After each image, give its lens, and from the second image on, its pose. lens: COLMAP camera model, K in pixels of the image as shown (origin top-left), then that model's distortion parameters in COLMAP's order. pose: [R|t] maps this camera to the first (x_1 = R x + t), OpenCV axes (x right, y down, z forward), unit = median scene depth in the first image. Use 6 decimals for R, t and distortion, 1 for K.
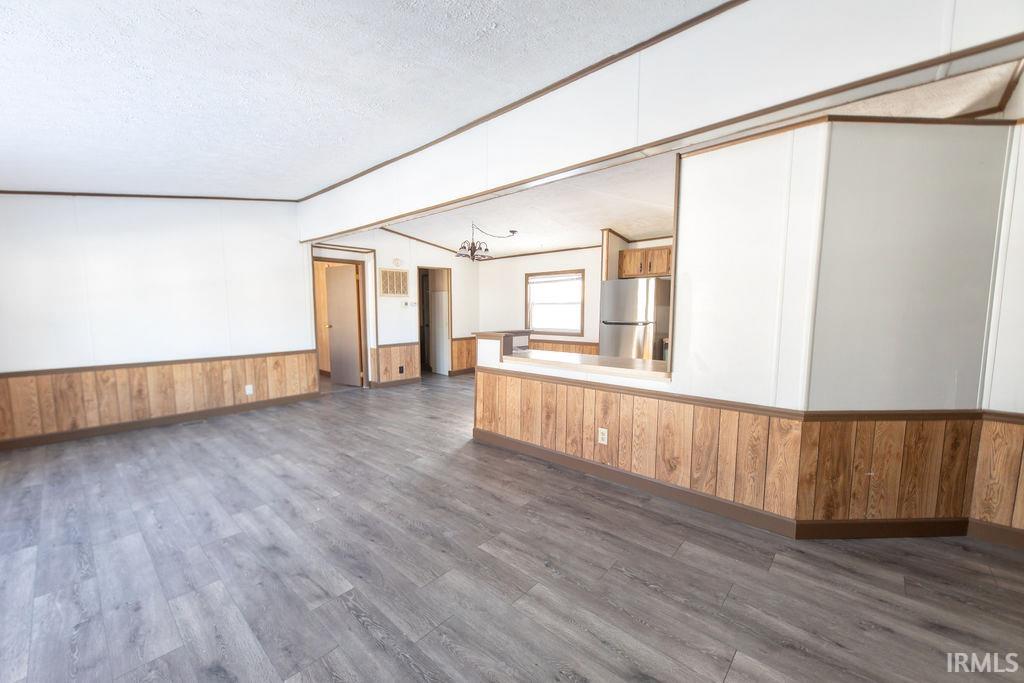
lens RADIAL K [[406.7, 0, 495.8], [0, 406.7, 351.0], [0, 0, 1]] dist [0.016155, -0.009100]
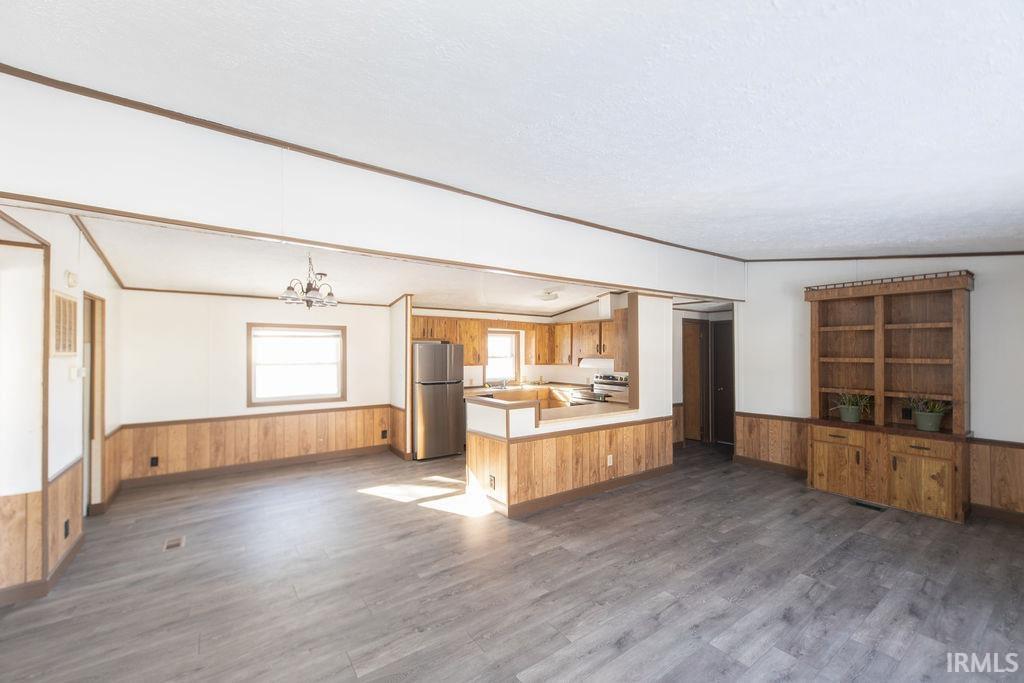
lens RADIAL K [[406.7, 0, 495.8], [0, 406.7, 351.0], [0, 0, 1]] dist [0.016155, -0.009100]
pose [[0.212933, 0.009135, 0.977024, -1.275525], [0.100717, 0.994424, -0.031248, -0.181073], [-0.971862, 0.105056, 0.210826, 1.048057]]
